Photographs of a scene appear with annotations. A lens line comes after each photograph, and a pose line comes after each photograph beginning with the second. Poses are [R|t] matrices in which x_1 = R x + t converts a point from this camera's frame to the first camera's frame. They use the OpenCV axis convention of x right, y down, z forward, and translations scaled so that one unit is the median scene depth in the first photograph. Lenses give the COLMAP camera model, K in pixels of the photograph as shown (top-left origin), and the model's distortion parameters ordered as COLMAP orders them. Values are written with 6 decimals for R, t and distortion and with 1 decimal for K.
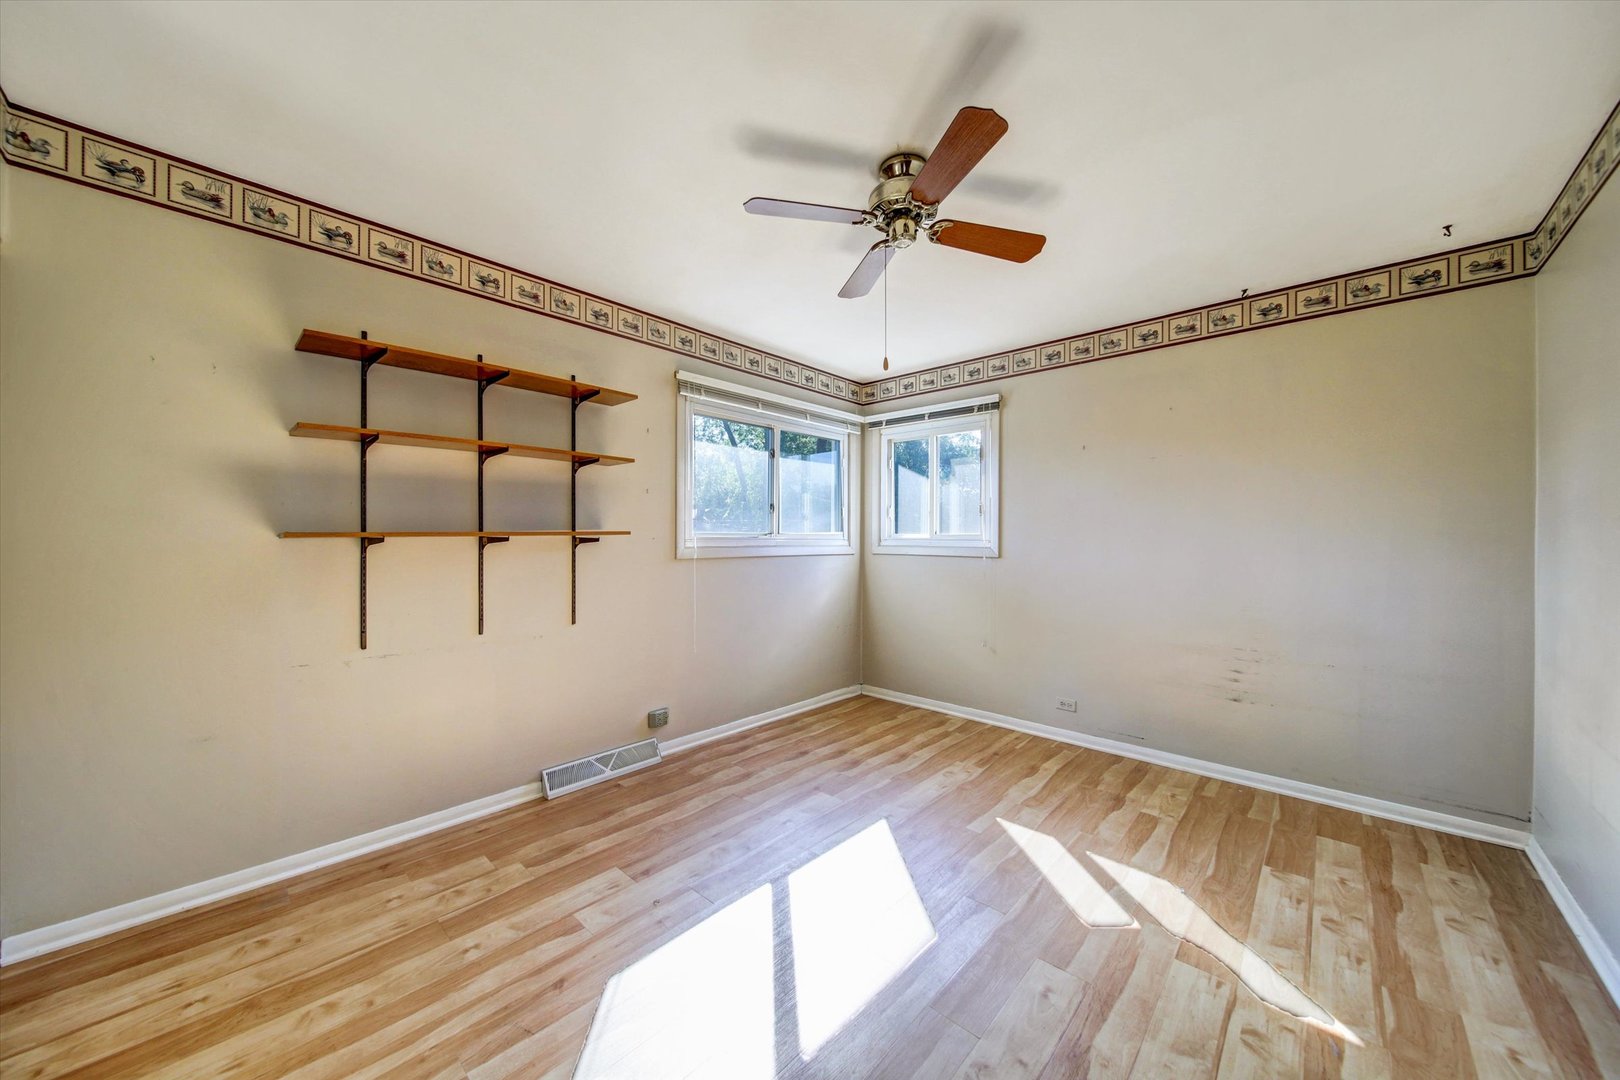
lens RADIAL K [[578.3, 0, 811.9], [0, 578.3, 554.2], [0, 0, 1]] dist [-0.000546, -0.000253]
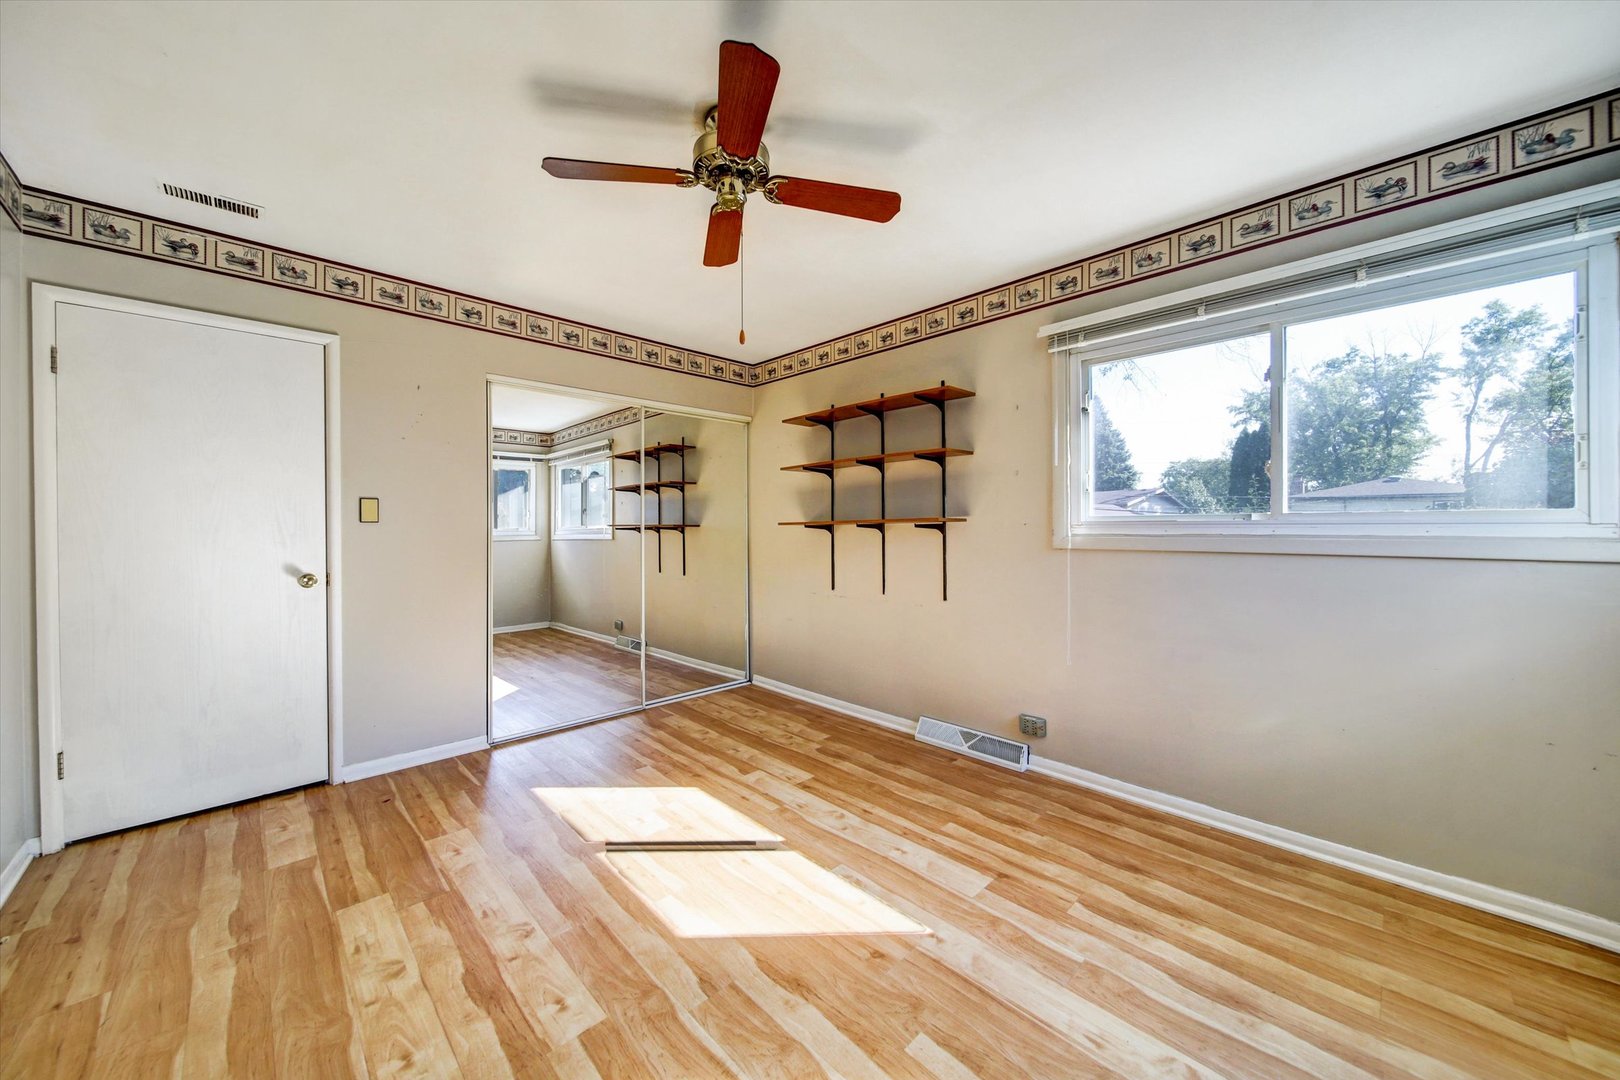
lens RADIAL K [[561.8, 0, 792.9], [0, 561.8, 534.6], [0, 0, 1]] dist [0.000322, -0.001361]
pose [[-0.063577, 0.013163, -0.997890, 0.785787], [-0.023121, 0.999625, 0.014659, -0.018248], [0.997709, 0.024004, -0.063249, 0.866110]]
